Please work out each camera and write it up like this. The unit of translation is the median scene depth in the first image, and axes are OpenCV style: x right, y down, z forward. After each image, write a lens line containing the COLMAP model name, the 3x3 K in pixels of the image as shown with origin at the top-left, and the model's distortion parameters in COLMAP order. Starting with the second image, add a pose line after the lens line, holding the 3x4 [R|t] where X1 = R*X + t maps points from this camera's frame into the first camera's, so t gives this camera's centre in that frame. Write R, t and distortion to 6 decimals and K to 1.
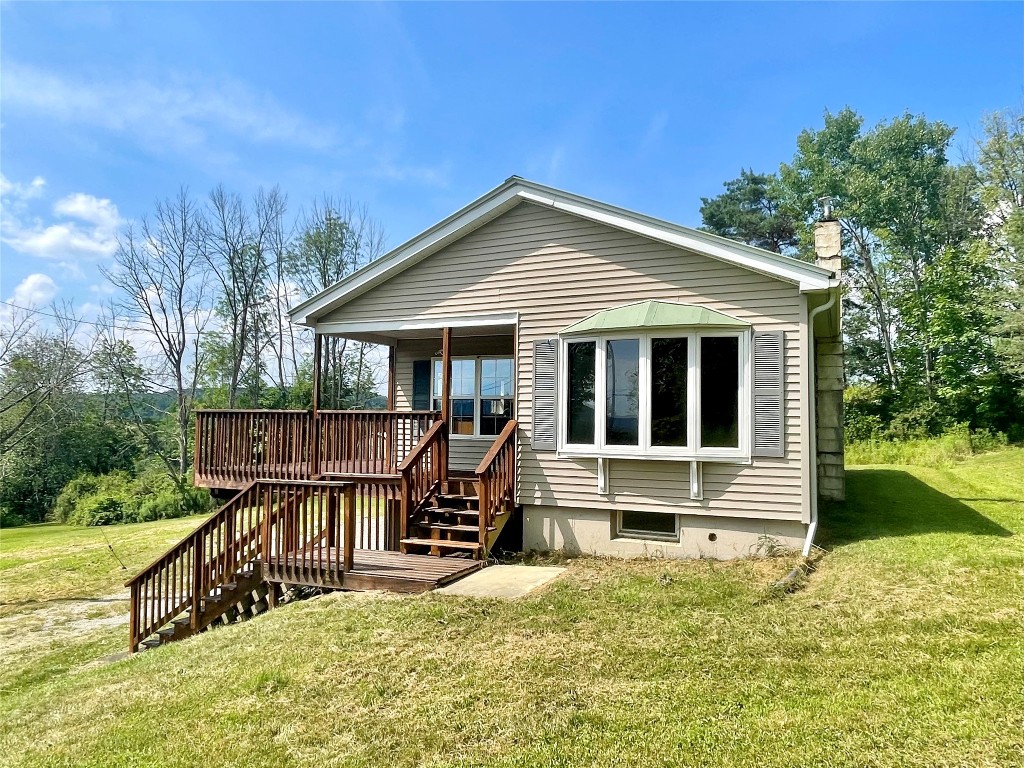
lens RADIAL K [[718.7, 0, 512.0], [0, 718.7, 384.0], [0, 0, 1]] dist [-0.010151, -0.008508]
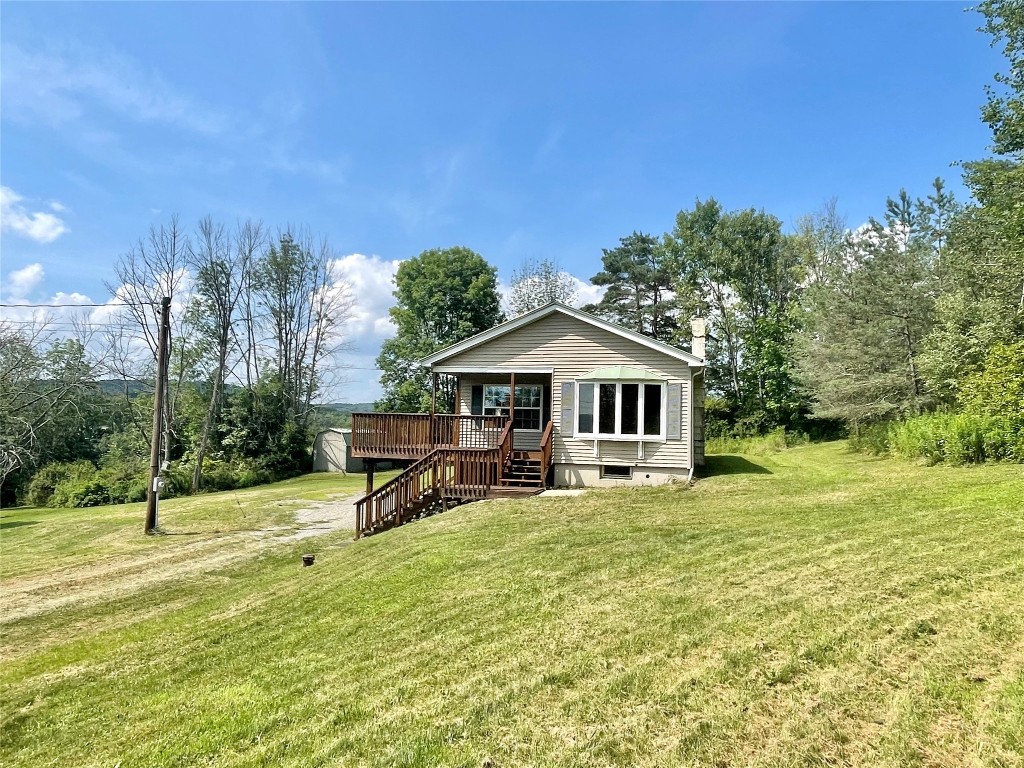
lens RADIAL K [[718.7, 0, 512.0], [0, 718.7, 384.0], [0, 0, 1]] dist [-0.010151, -0.008508]
pose [[0.984511, 0.022815, 0.173831, -0.446626], [-0.023017, 0.999735, -0.000855, -0.048382], [-0.173805, -0.003159, 0.984775, -0.939051]]
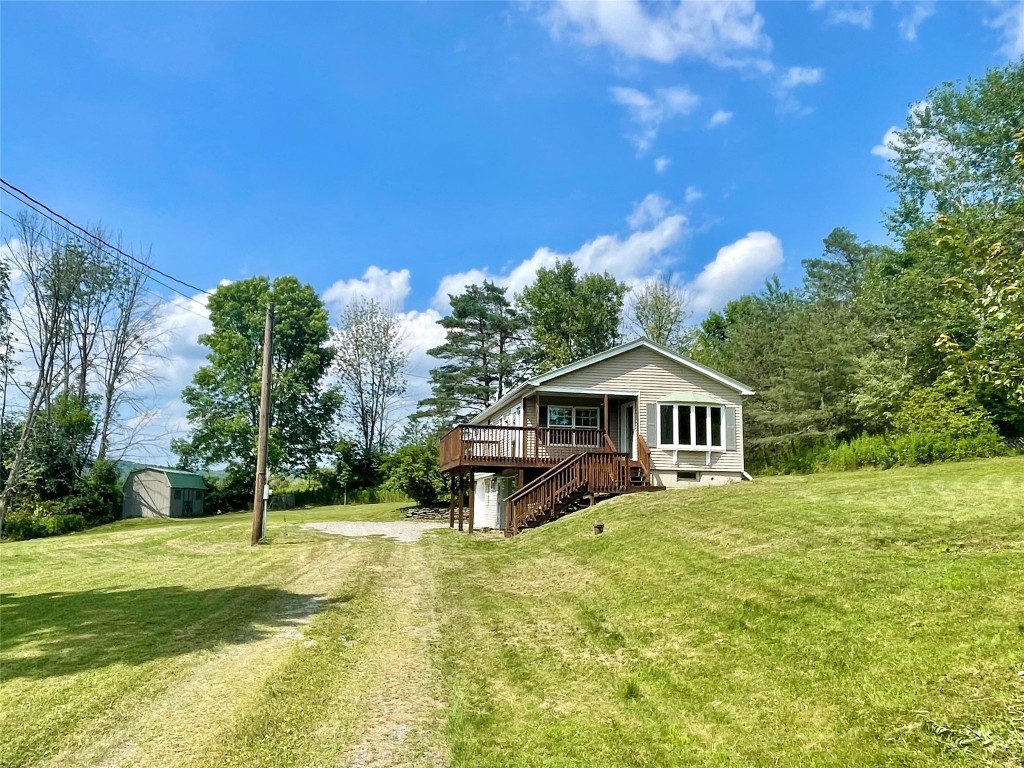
lens RADIAL K [[800.5, 0, 489.3], [0, 800.5, 414.4], [0, 0, 1]] dist [0.004075, -0.003845]
pose [[0.818075, 0.067134, 0.571180, -1.946862], [-0.043113, 0.997528, -0.055496, 0.152345], [-0.573494, 0.020775, 0.818947, -0.931052]]
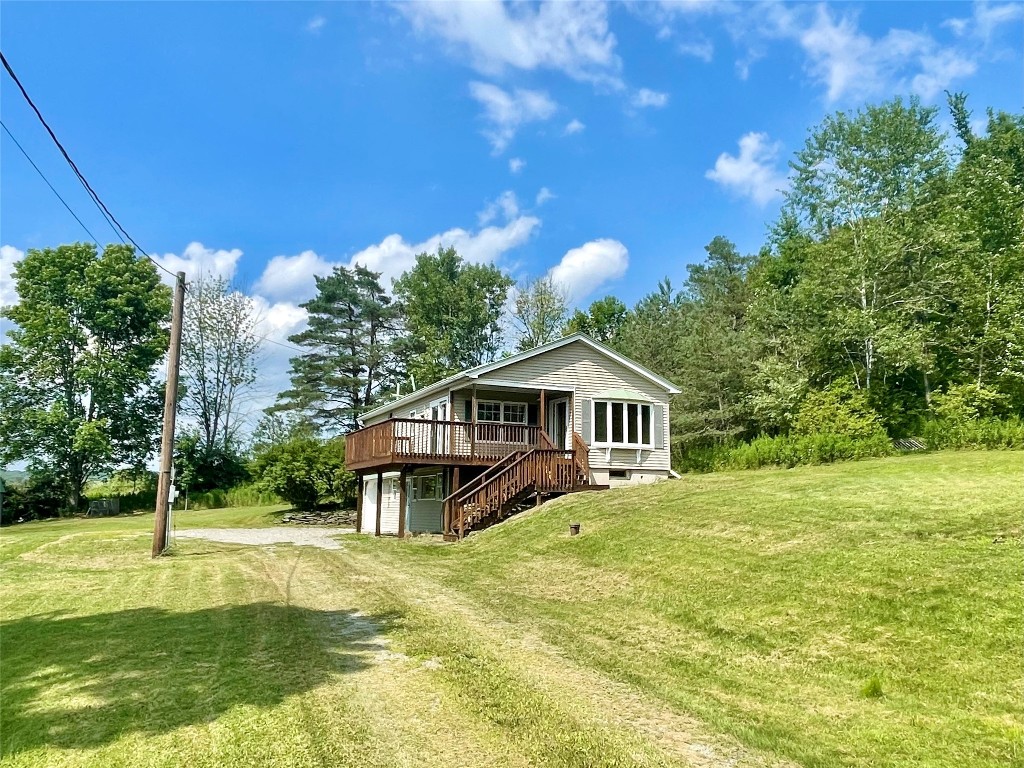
lens RADIAL K [[839.7, 0, 540.9], [0, 839.7, 383.0], [0, 0, 1]] dist [-0.001576, -0.010134]
pose [[0.626044, 0.108731, 0.772170, -2.187800], [-0.045176, 0.993625, -0.103288, 0.178934], [-0.778478, 0.029779, 0.626965, -0.648508]]
